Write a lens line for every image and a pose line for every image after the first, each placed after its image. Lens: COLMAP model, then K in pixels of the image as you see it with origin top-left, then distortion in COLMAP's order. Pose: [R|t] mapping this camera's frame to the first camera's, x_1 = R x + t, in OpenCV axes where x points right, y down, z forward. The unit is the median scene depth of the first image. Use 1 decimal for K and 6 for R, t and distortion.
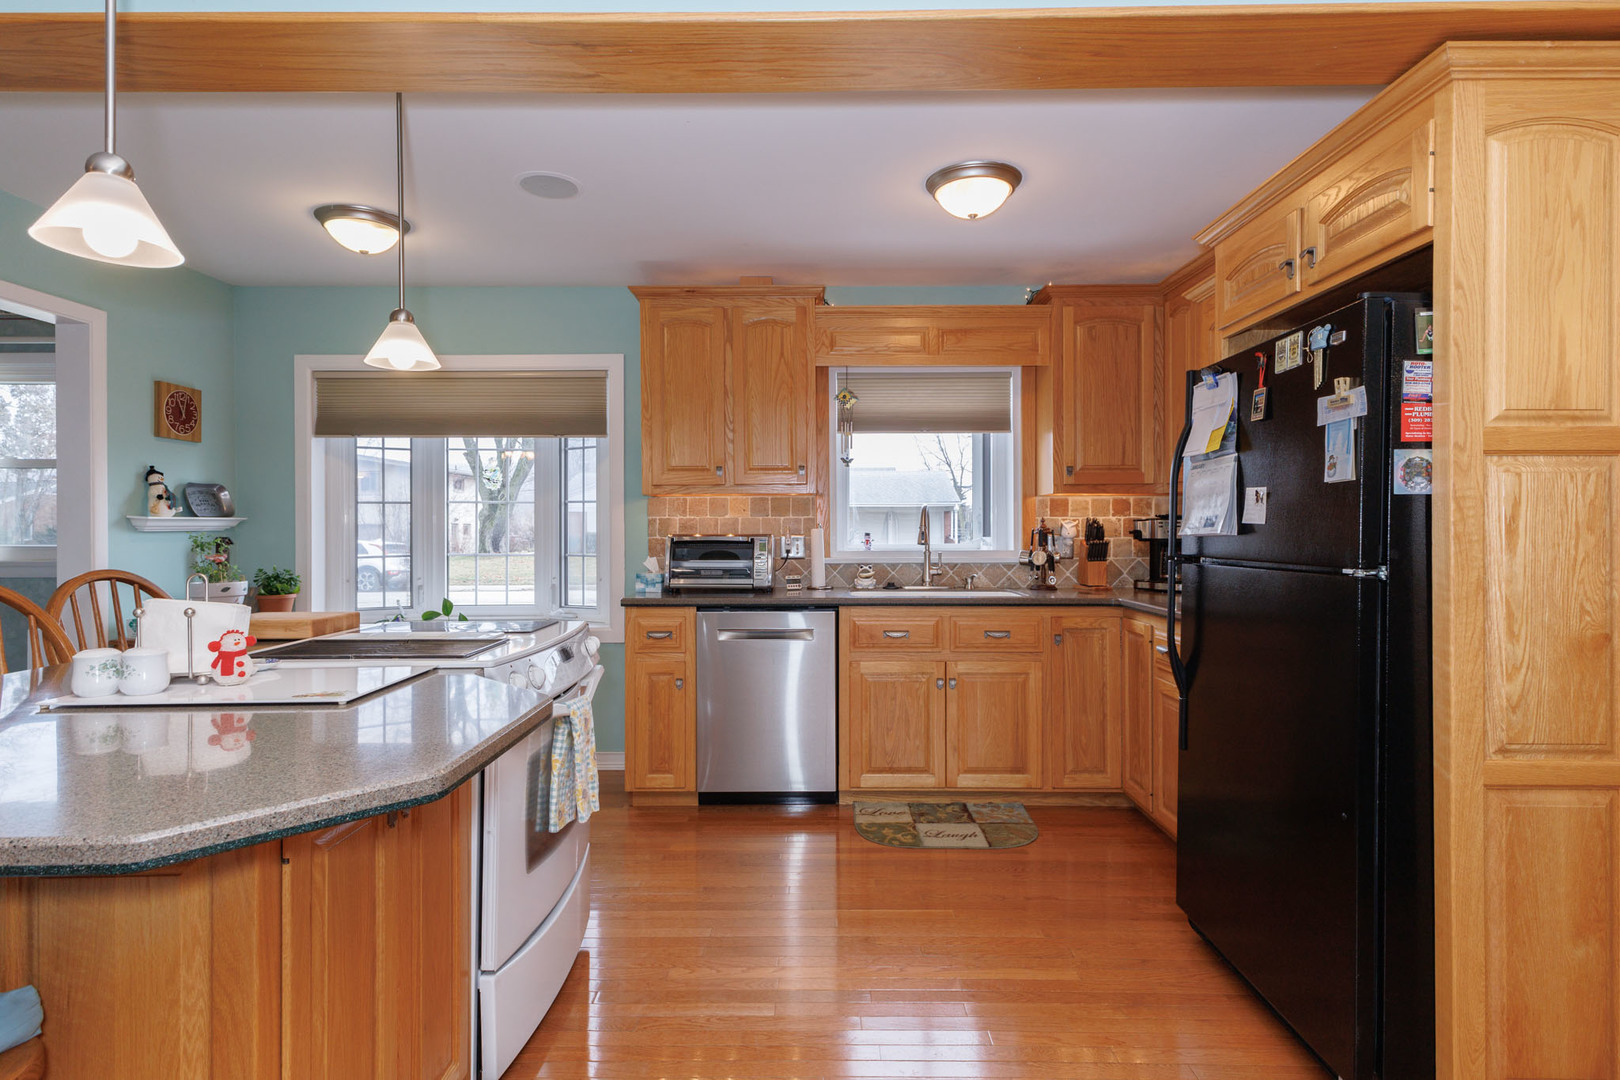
lens RADIAL K [[839.6, 0, 808.8], [0, 839.6, 525.7], [0, 0, 1]] dist [0.001690, 0.000690]
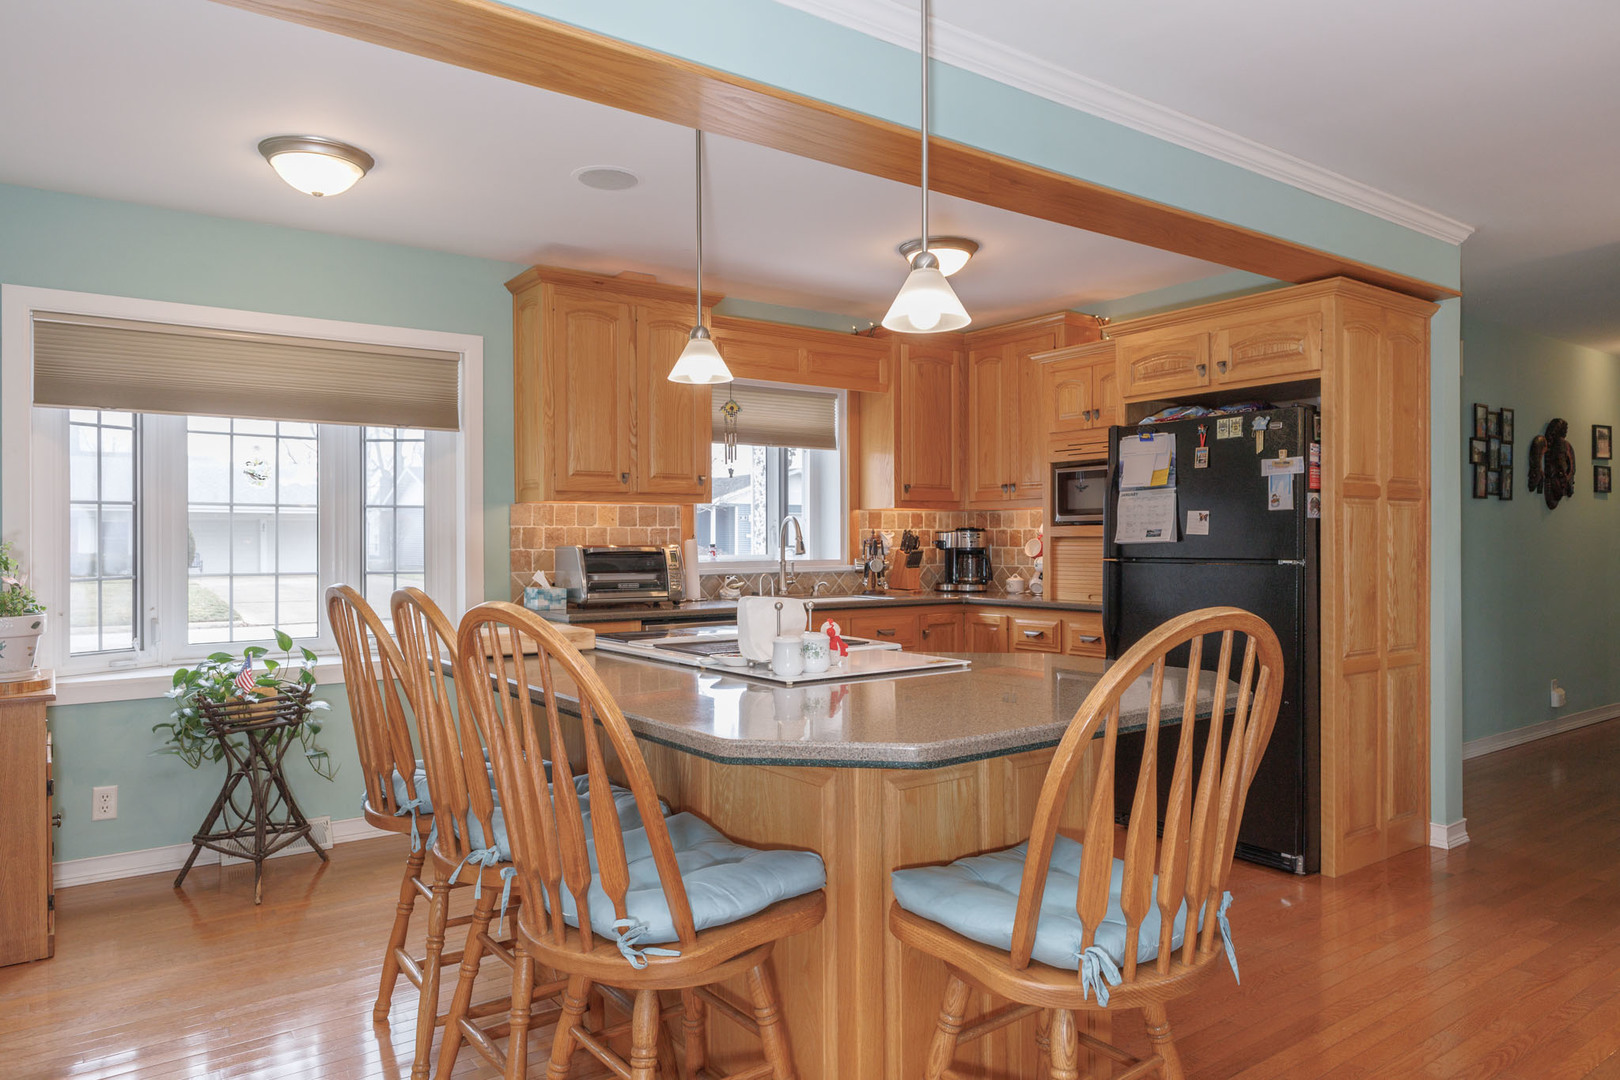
lens RADIAL K [[1045.4, 0, 809.8], [0, 1045.4, 540.2], [0, 0, 1]] dist [-0.007373, -0.001154]
pose [[0.801106, -0.000752, 0.598523, -0.707048], [-0.000006, 0.999999, 0.001263, 0.003438], [-0.598523, -0.001016, 0.801105, -0.066543]]
